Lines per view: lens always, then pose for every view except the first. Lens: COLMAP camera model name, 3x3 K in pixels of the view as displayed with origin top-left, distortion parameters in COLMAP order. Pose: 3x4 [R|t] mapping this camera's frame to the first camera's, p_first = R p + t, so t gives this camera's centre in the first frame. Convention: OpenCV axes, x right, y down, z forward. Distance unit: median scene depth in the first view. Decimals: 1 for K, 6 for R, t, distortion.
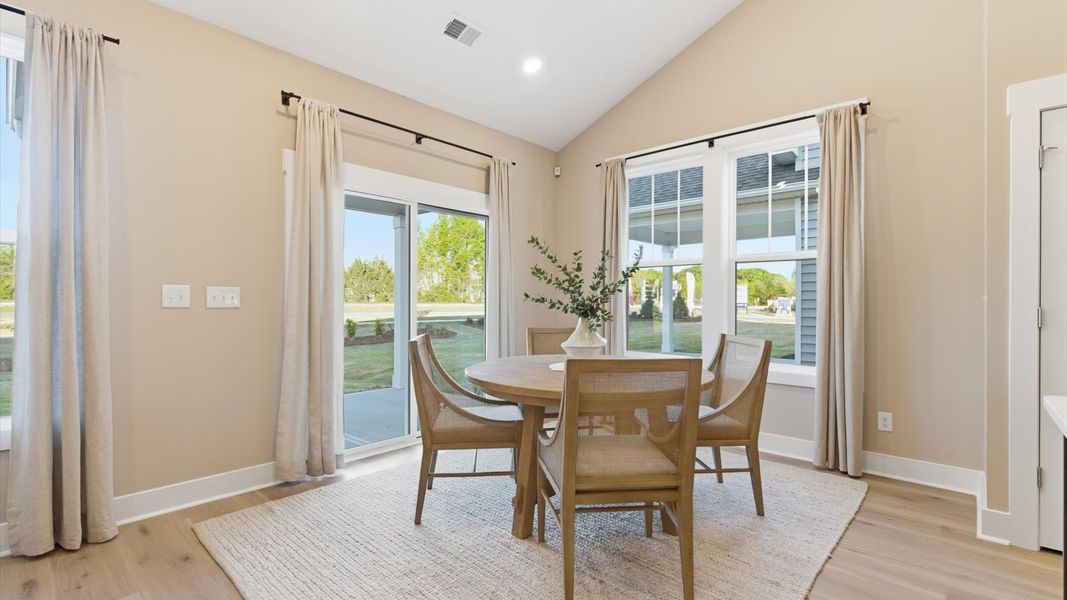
lens RADIAL K [[474.9, 0, 533.5], [0, 474.9, 300.0], [0, 0, 1]] dist [-0.000422, -0.000431]
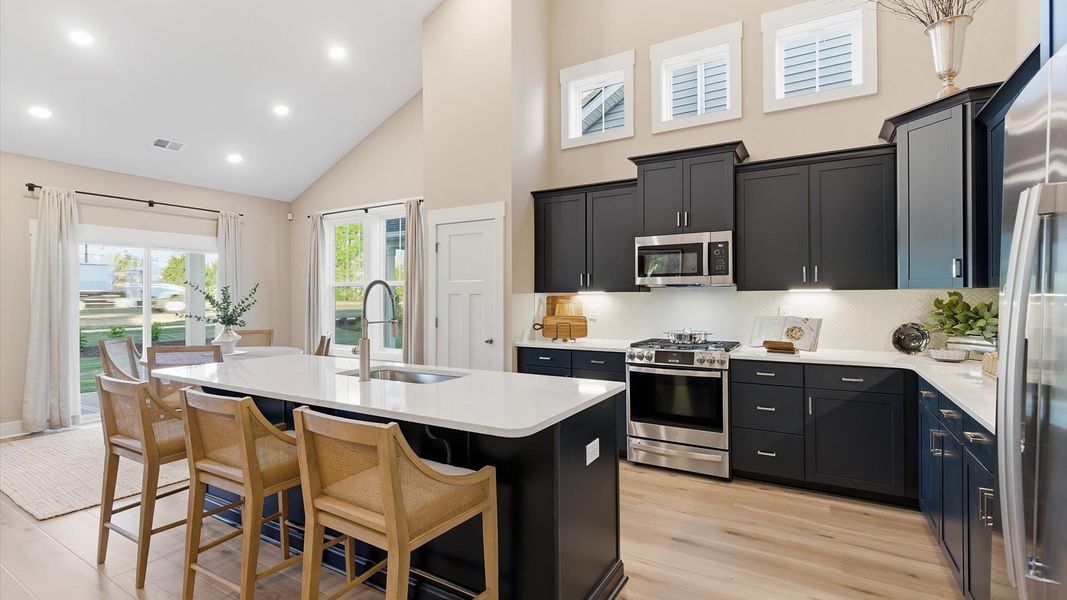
lens RADIAL K [[482.1, 0, 534.4], [0, 482.1, 293.5], [0, 0, 1]] dist [-0.000536, -0.000174]
pose [[0.980080, -0.006508, 0.198496, 0.781485], [0.007370, 0.999966, -0.003605, -0.057853], [-0.198466, 0.004996, 0.980095, -0.874502]]
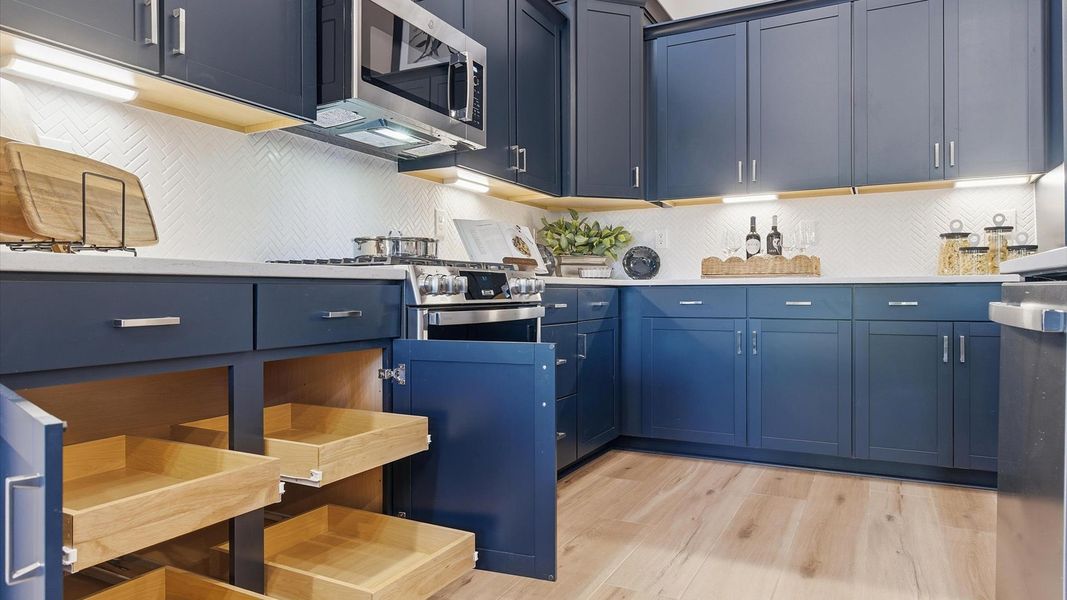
lens RADIAL K [[664.8, 0, 532.7], [0, 664.8, 294.3], [0, 0, 1]] dist [-0.001570, -0.001070]
pose [[-0.250980, -0.001409, 0.967991, 0.638216], [0.001208, 0.999998, 0.001769, 0.106454], [-0.967992, 0.001613, -0.250977, 0.351776]]
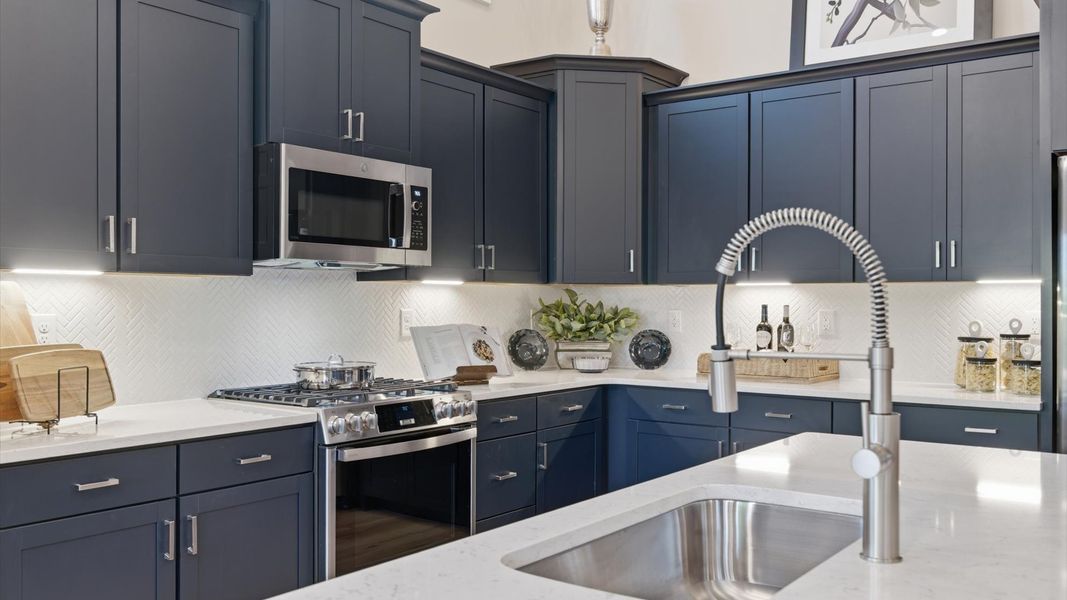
lens RADIAL K [[936.8, 0, 532.9], [0, 936.8, 301.2], [0, 0, 1]] dist [-0.004109, -0.004497]
pose [[-0.095021, -0.002933, 0.995471, 0.236361], [-0.005130, 0.999984, 0.002457, -0.040356], [-0.995462, -0.004874, -0.095034, 0.175543]]
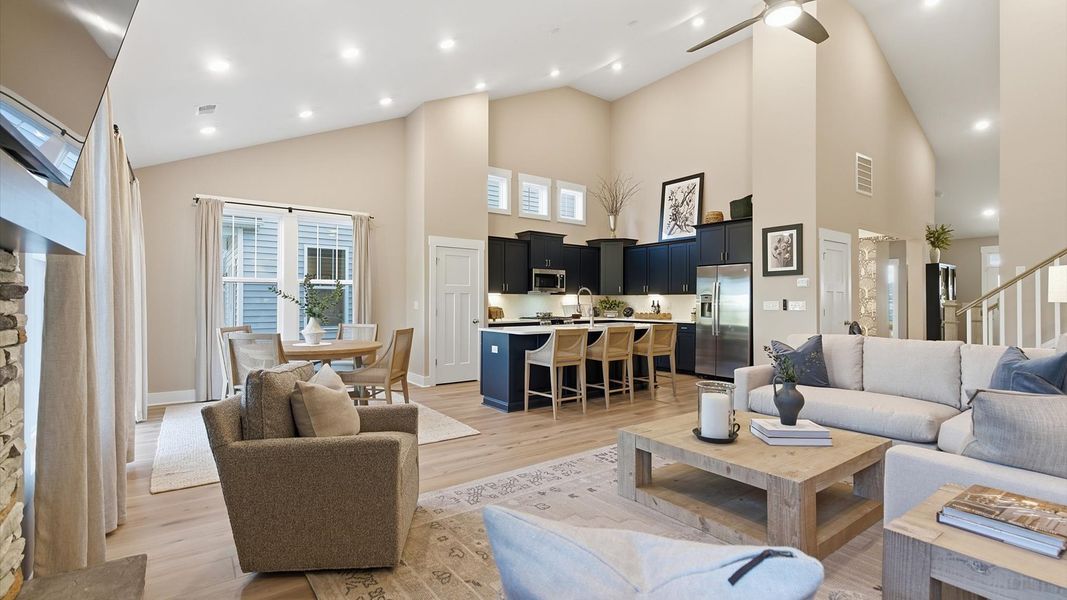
lens RADIAL K [[476.8, 0, 539.8], [0, 476.8, 298.9], [0, 0, 1]] dist [0.000680, -0.000088]
pose [[0.182127, 0.004630, 0.983264, -1.401033], [-0.003479, 0.999986, -0.004064, -0.027331], [-0.983269, -0.002681, 0.182140, -0.183885]]
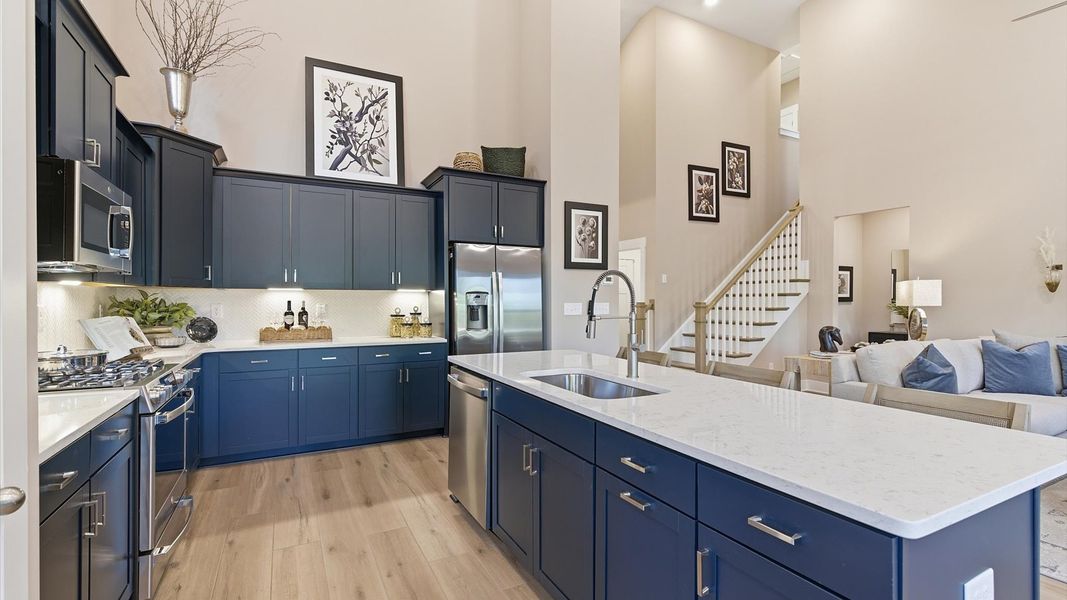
lens RADIAL K [[474.9, 0, 533.5], [0, 474.9, 300.0], [0, 0, 1]] dist [-0.000422, -0.000431]
pose [[-0.939485, -0.004817, 0.342557, 0.555504], [-0.005717, 0.999982, -0.001617, -0.037190], [-0.342544, -0.003478, -0.939496, 0.726450]]
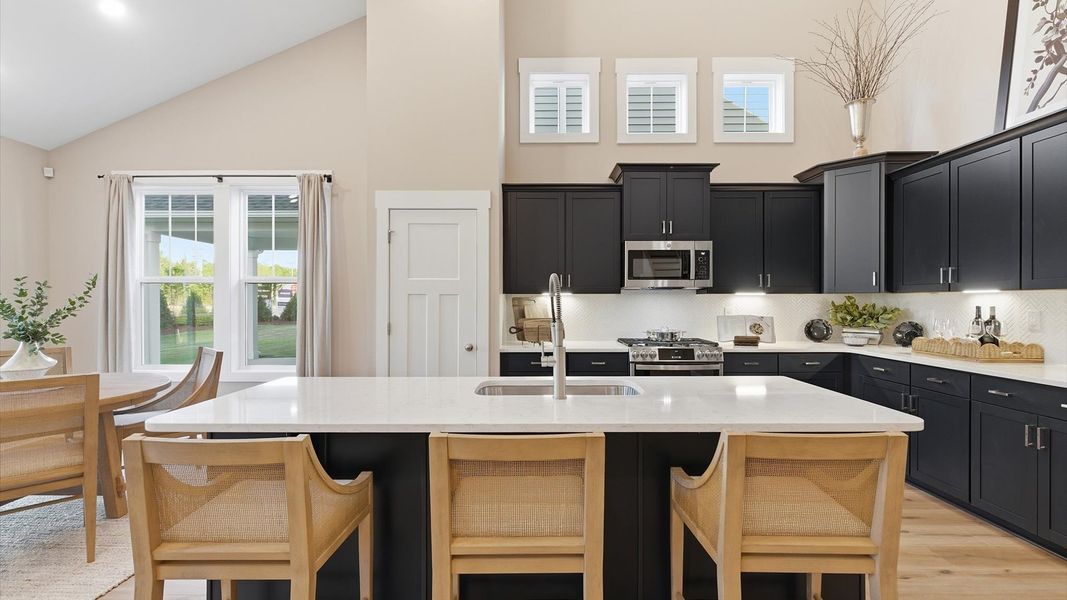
lens RADIAL K [[483.8, 0, 535.2], [0, 483.8, 300.9], [0, 0, 1]] dist [-0.000235, -0.000266]
pose [[0.745739, -0.003927, 0.666227, 0.210374], [0.001026, 0.999988, 0.004746, -0.051148], [-0.666237, -0.002855, 0.745734, -0.493639]]
